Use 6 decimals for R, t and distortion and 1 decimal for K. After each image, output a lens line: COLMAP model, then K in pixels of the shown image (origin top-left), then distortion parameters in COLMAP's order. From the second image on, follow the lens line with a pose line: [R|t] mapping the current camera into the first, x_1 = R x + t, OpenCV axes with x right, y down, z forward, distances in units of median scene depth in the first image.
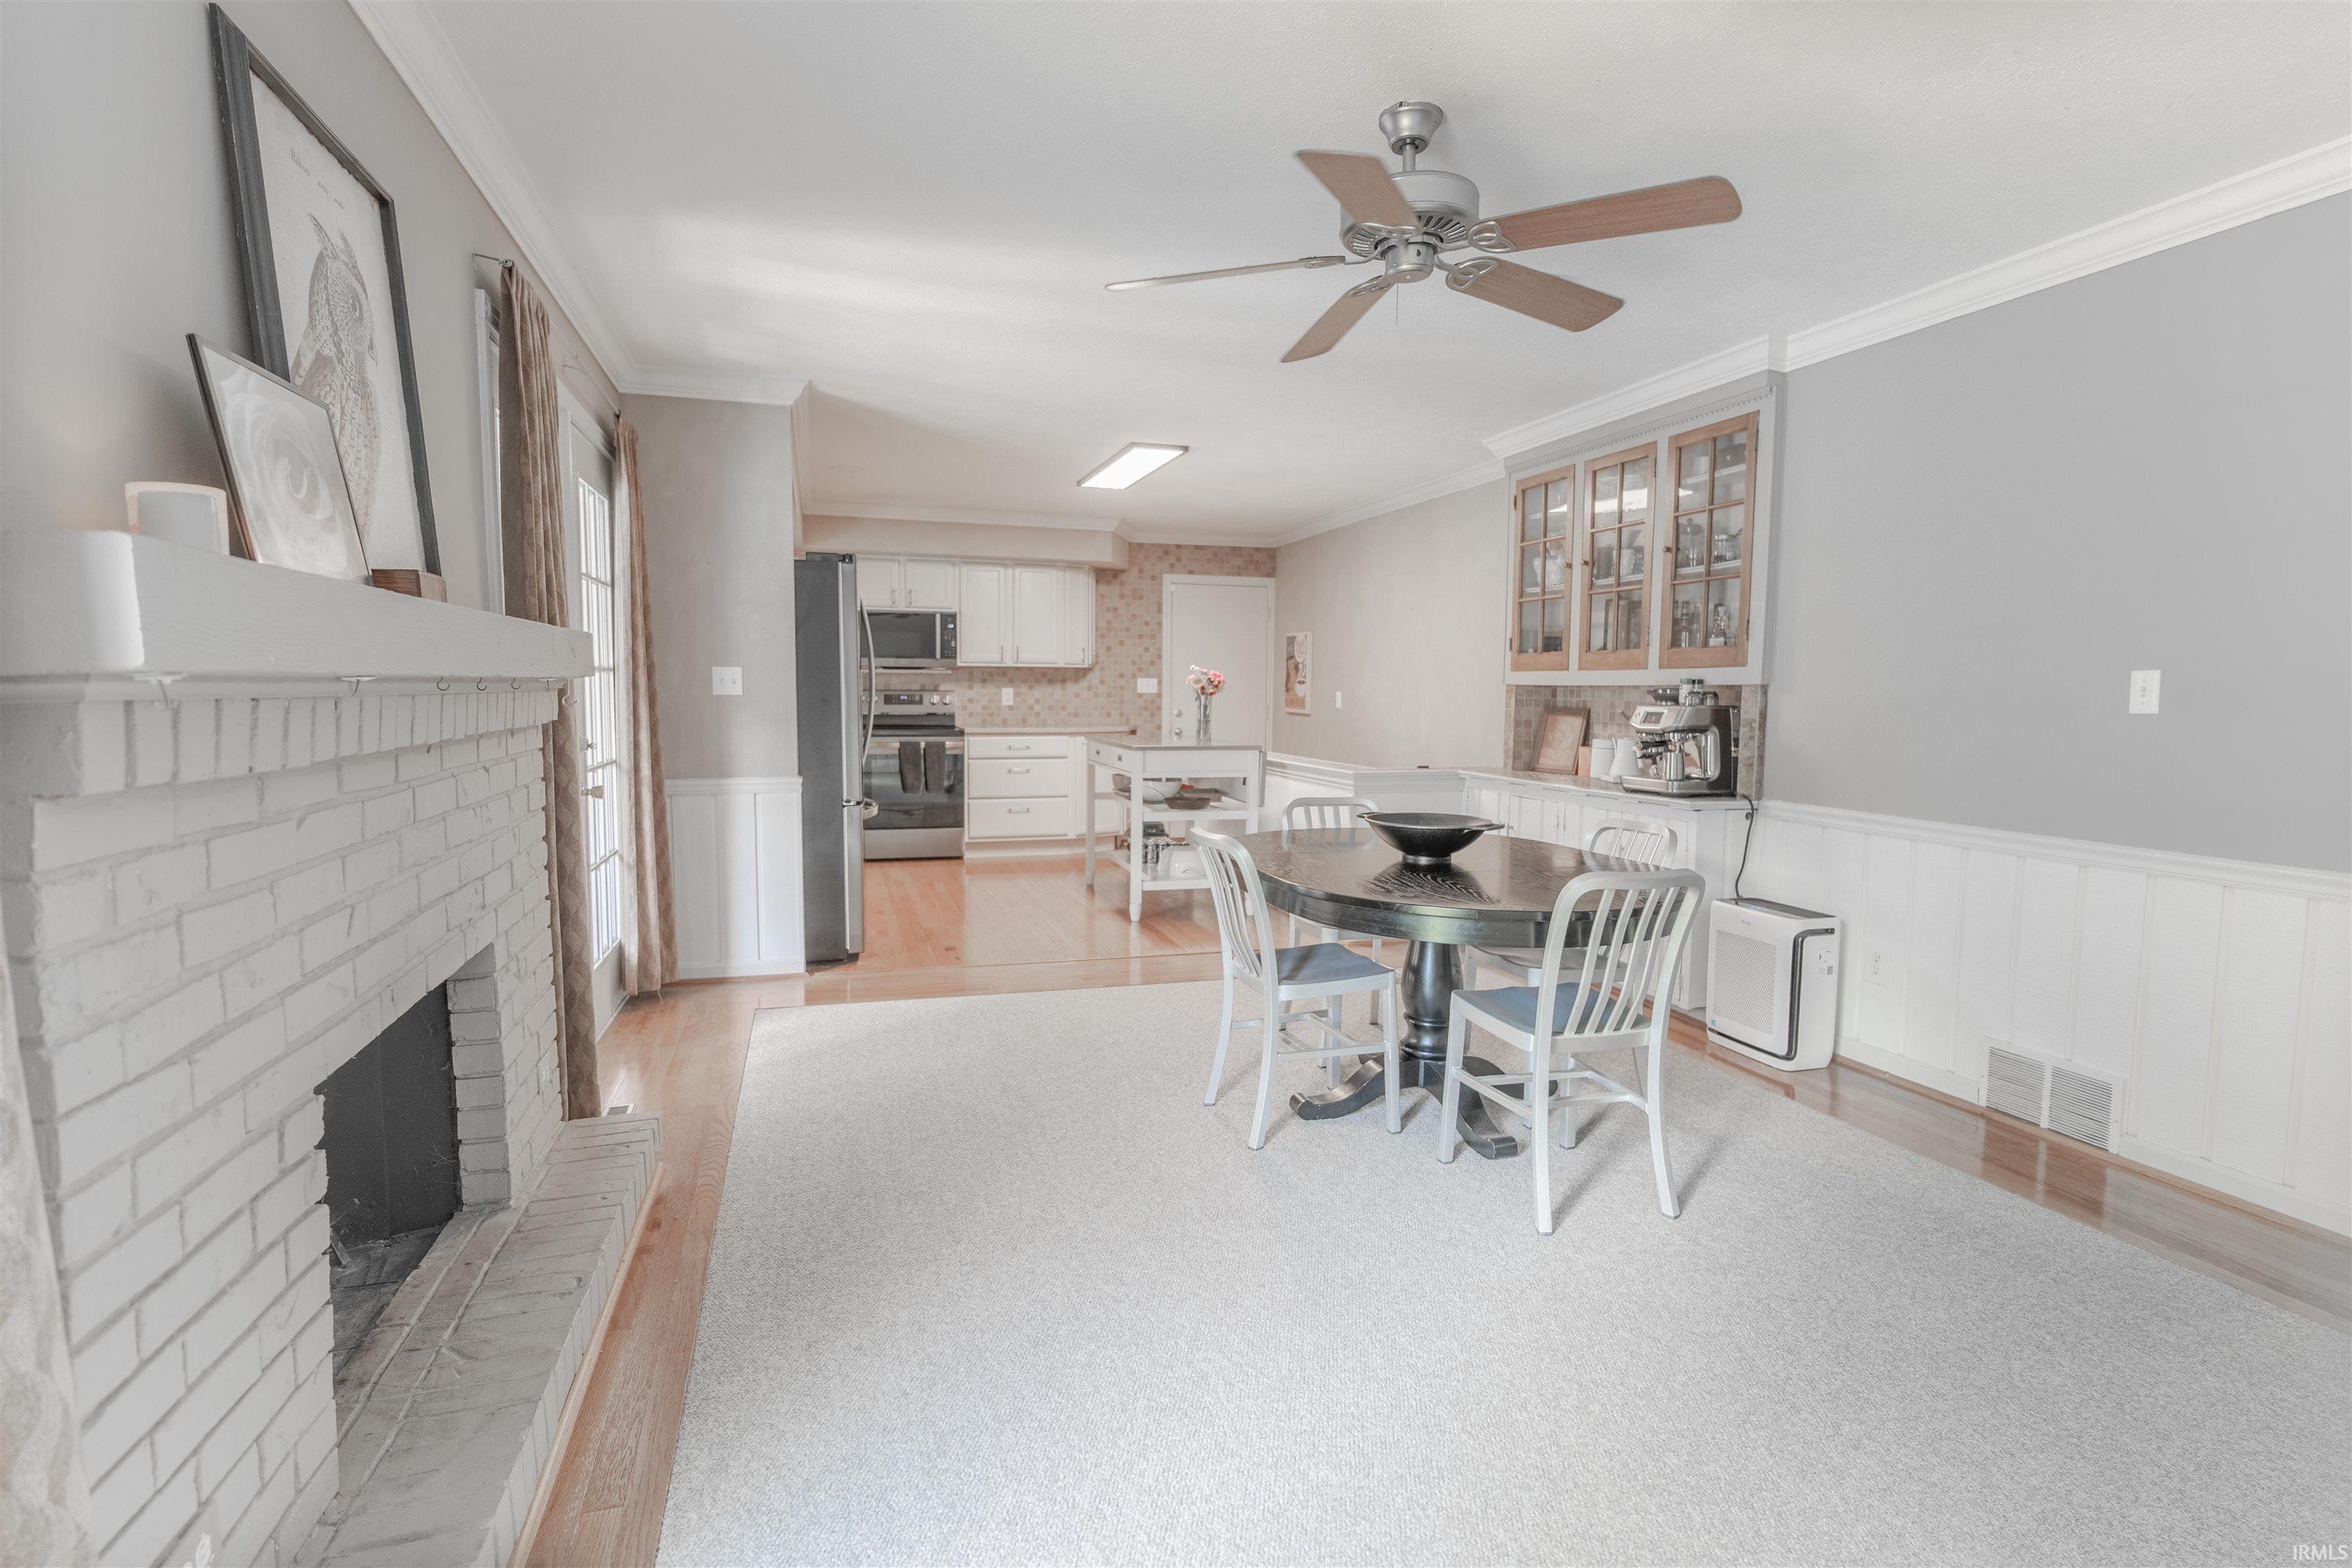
lens RADIAL K [[1186.9, 0, 1156.9], [0, 1186.9, 778.6], [0, 0, 1]] dist [-0.017132, 0.003194]
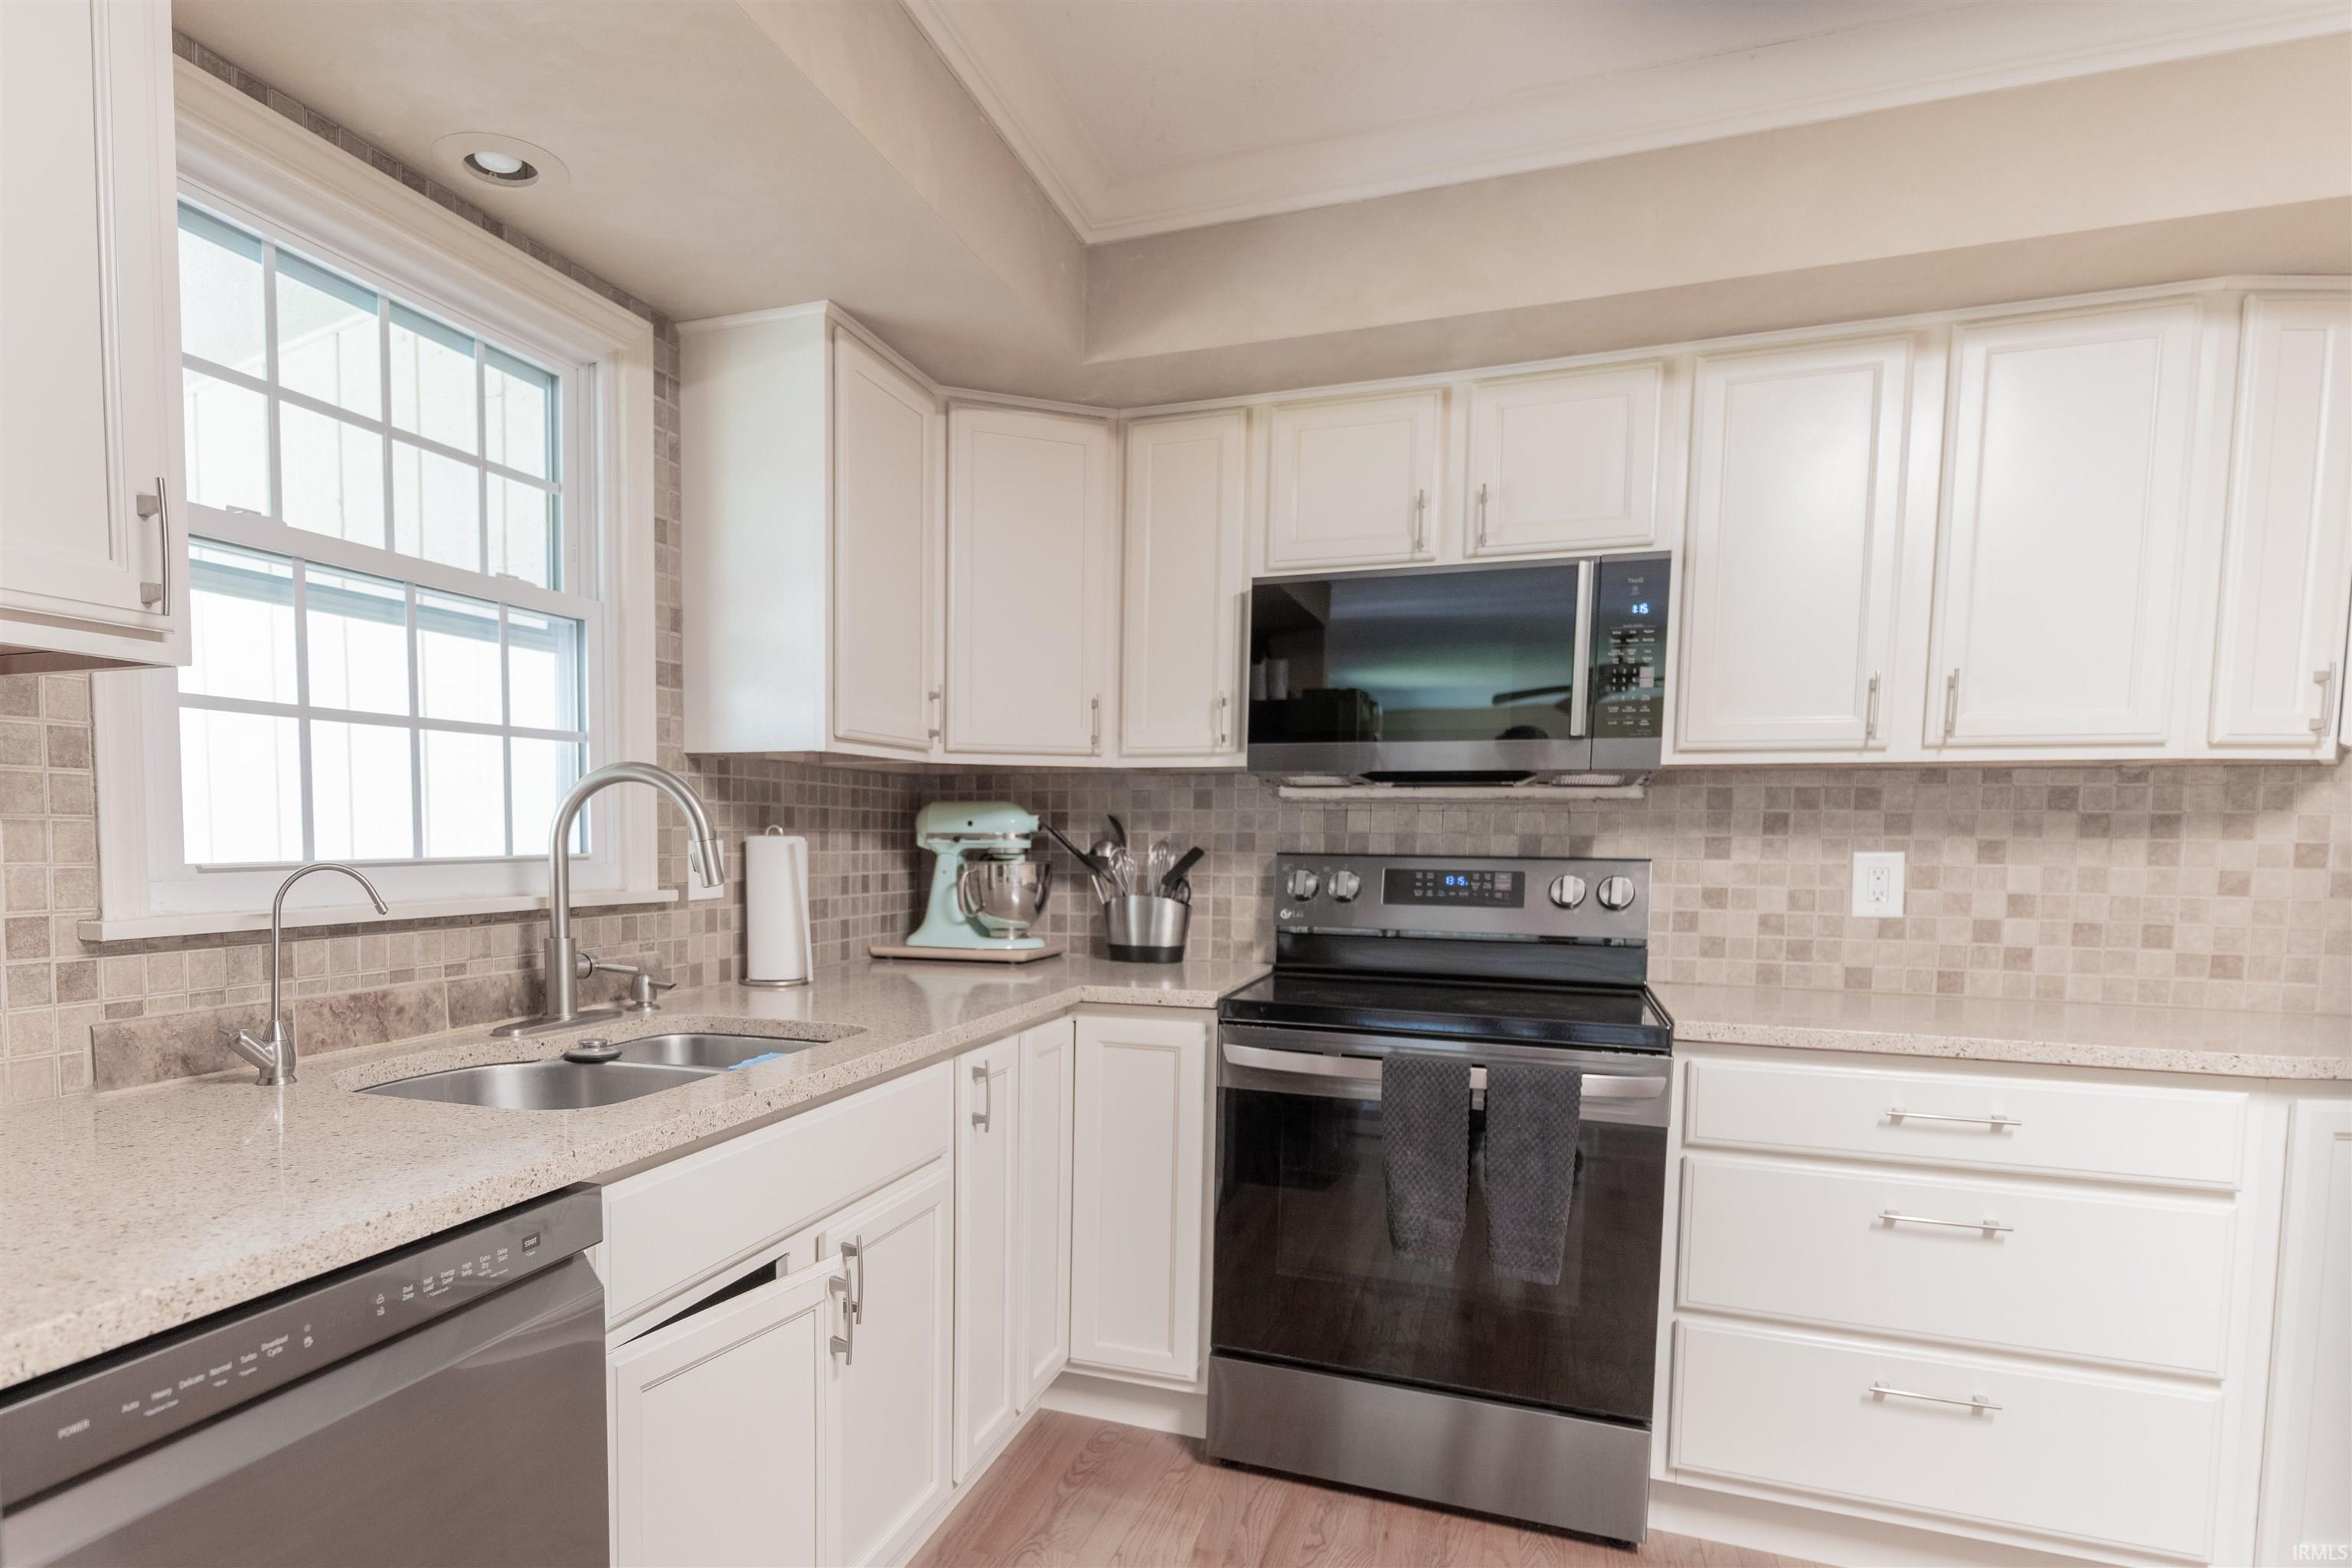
lens RADIAL K [[1186.9, 0, 1033.6], [0, 1186.9, 917.0], [0, 0, 1]] dist [-0.017132, 0.003194]
pose [[0.766647, 0.046484, -0.640384, -0.105211], [-0.052082, 0.998591, 0.010134, -0.056680], [0.639953, 0.025583, 0.767988, 0.705227]]
